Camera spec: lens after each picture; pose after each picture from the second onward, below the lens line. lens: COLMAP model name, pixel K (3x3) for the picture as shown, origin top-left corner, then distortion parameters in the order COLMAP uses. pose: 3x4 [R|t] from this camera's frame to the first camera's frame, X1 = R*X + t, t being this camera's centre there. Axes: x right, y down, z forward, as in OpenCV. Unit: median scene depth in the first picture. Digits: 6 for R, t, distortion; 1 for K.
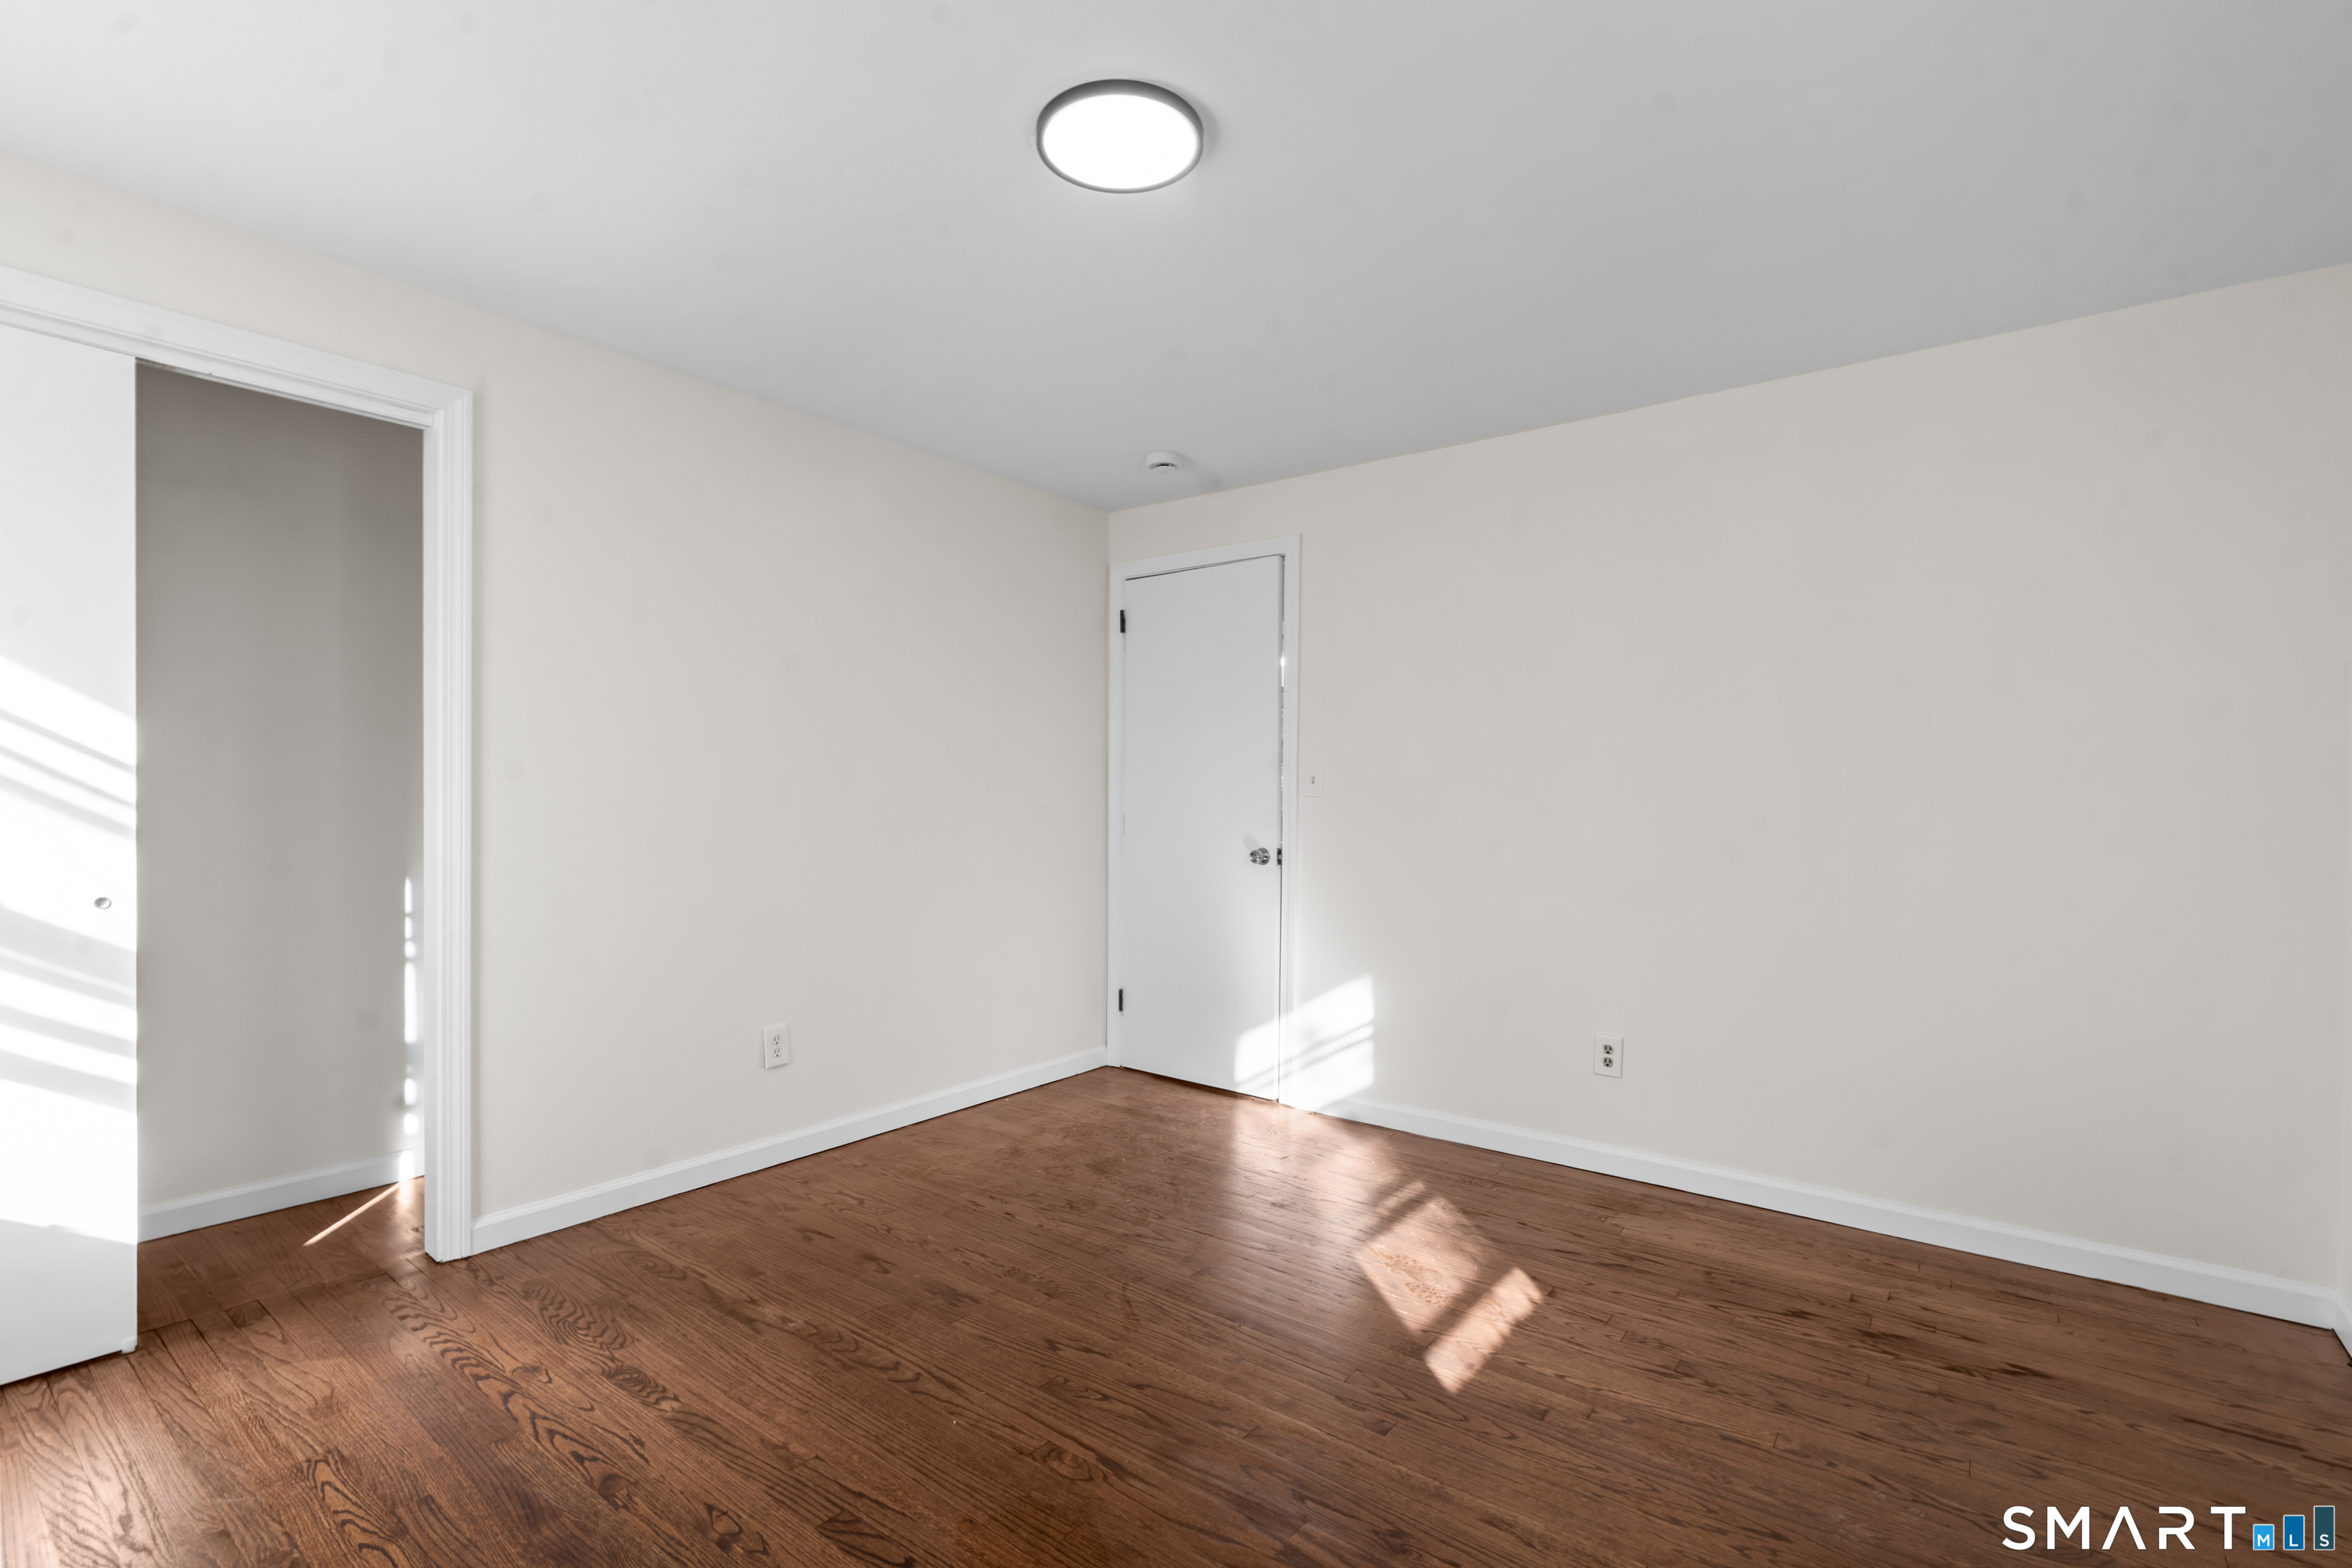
lens RADIAL K [[1065.5, 0, 1163.4], [0, 1065.5, 813.2], [0, 0, 1]] dist [-0.002392, 0.000264]
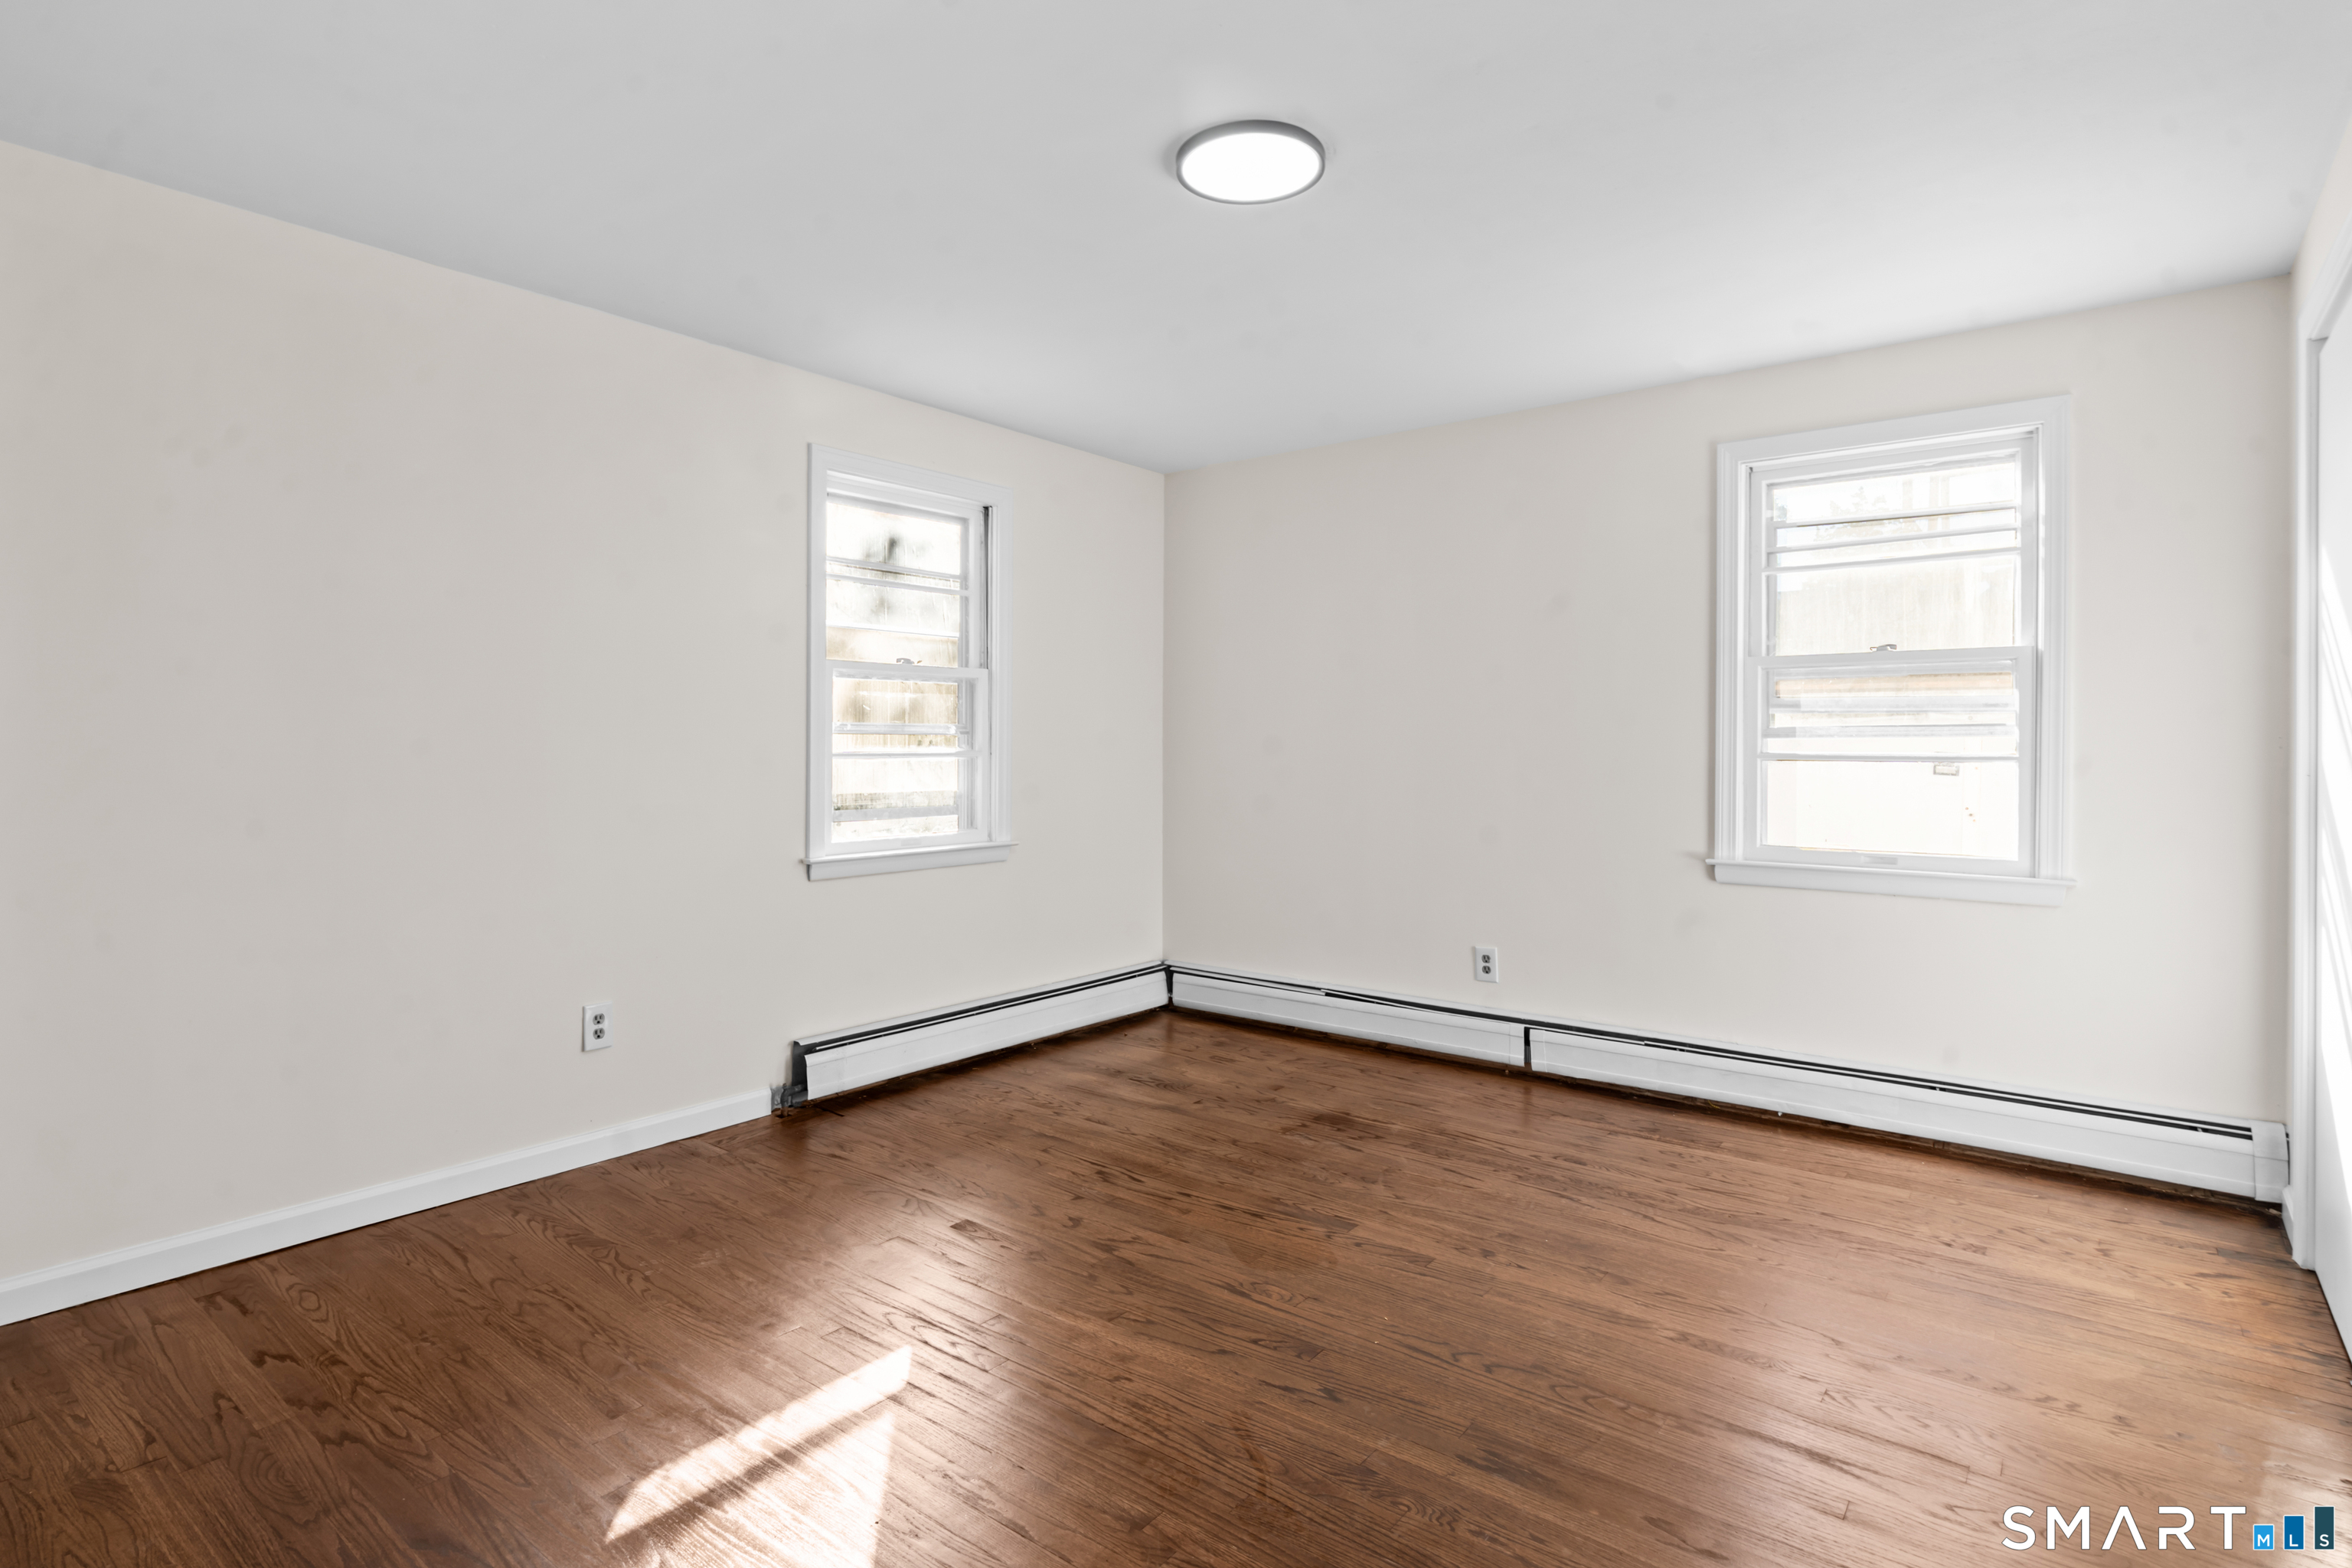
lens RADIAL K [[1182.0, 0, 1173.5], [0, 1182.0, 742.9], [0, 0, 1]] dist [0.000000, -0.000005]
pose [[-0.999884, -0.015049, -0.002232, 0.033948], [-0.015073, 0.999822, 0.011375, -0.033900], [0.002060, 0.011407, -0.999933, 2.102214]]
